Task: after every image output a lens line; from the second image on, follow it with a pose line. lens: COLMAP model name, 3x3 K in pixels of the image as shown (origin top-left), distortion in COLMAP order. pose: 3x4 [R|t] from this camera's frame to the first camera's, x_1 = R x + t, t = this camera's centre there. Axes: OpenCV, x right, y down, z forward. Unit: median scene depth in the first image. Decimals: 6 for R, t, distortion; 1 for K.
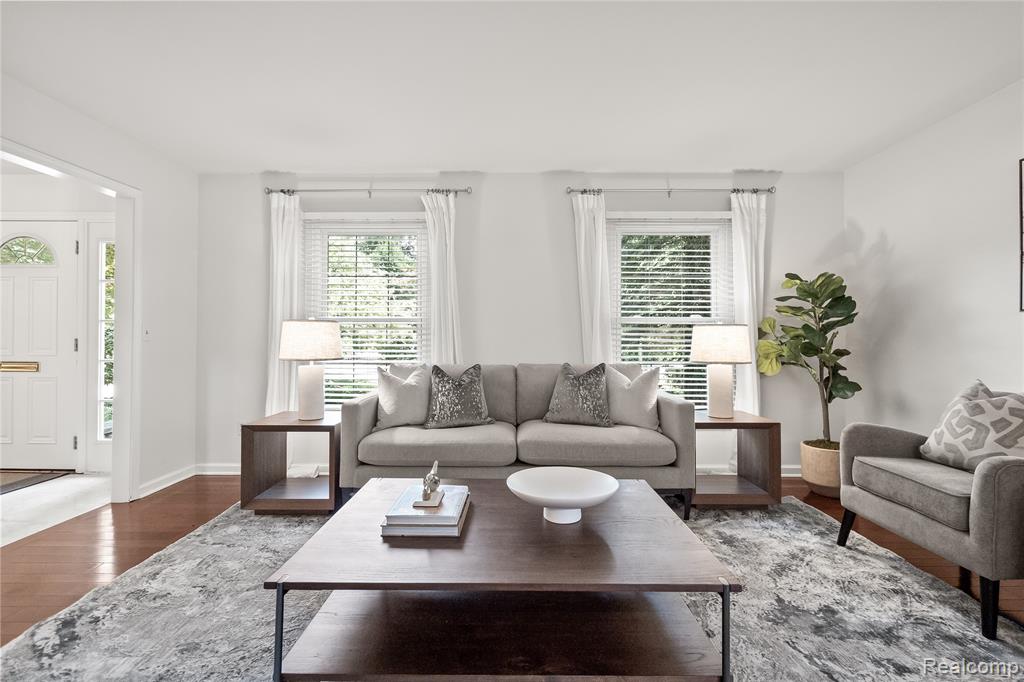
lens RADIAL K [[443.3, 0, 514.6], [0, 443.3, 343.2], [0, 0, 1]] dist [-0.011987, -0.000377]
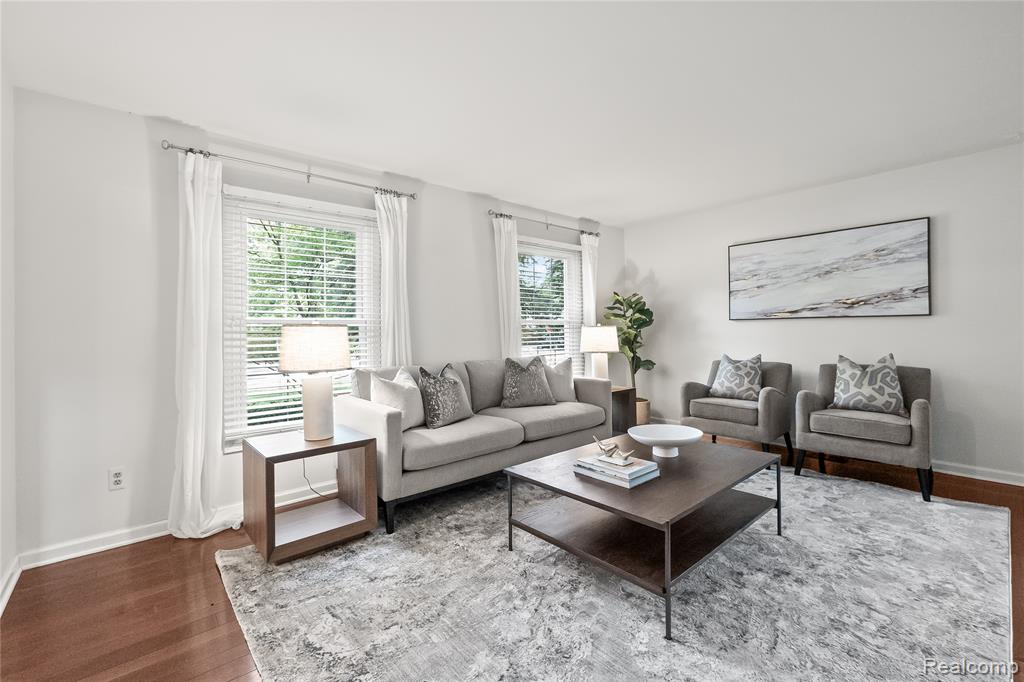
lens RADIAL K [[443.3, 0, 511.2], [0, 443.3, 331.4], [0, 0, 1]] dist [-0.011987, -0.000377]
pose [[0.746007, -0.013669, 0.665798, -0.682678], [0.021173, 0.999771, -0.003198, -0.024084], [-0.665601, 0.016483, 0.746125, 0.091205]]
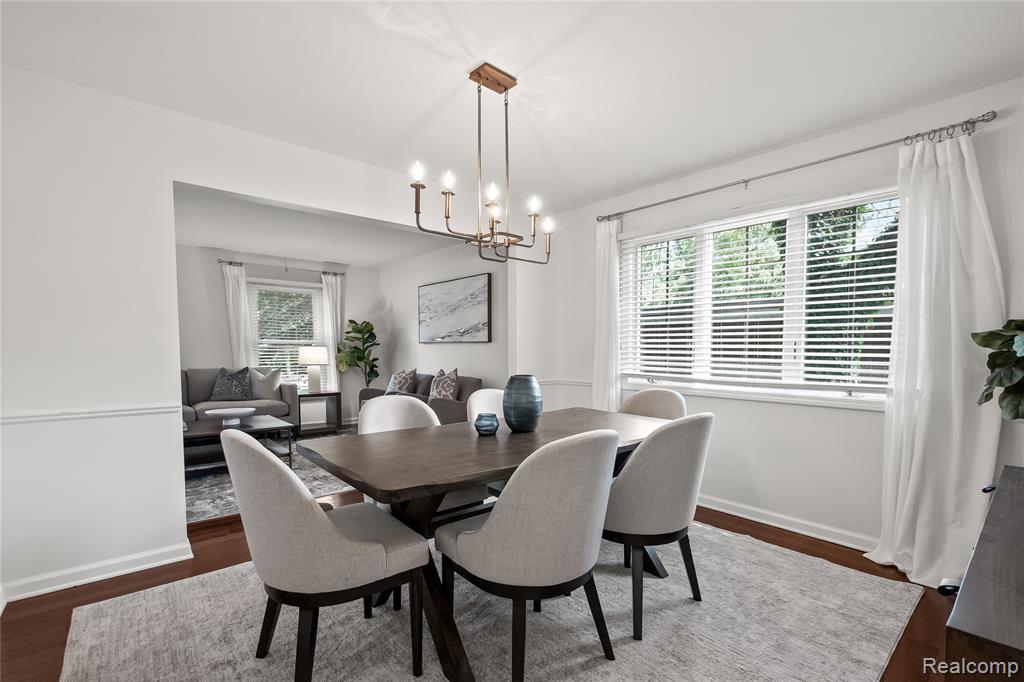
lens RADIAL K [[443.3, 0, 505.8], [0, 443.3, 376.8], [0, 0, 1]] dist [-0.011987, -0.000377]
pose [[0.742938, -0.039936, 0.668168, -0.208755], [0.003337, 0.998427, 0.055965, -0.010704], [-0.669352, -0.039349, 0.741903, -0.983437]]
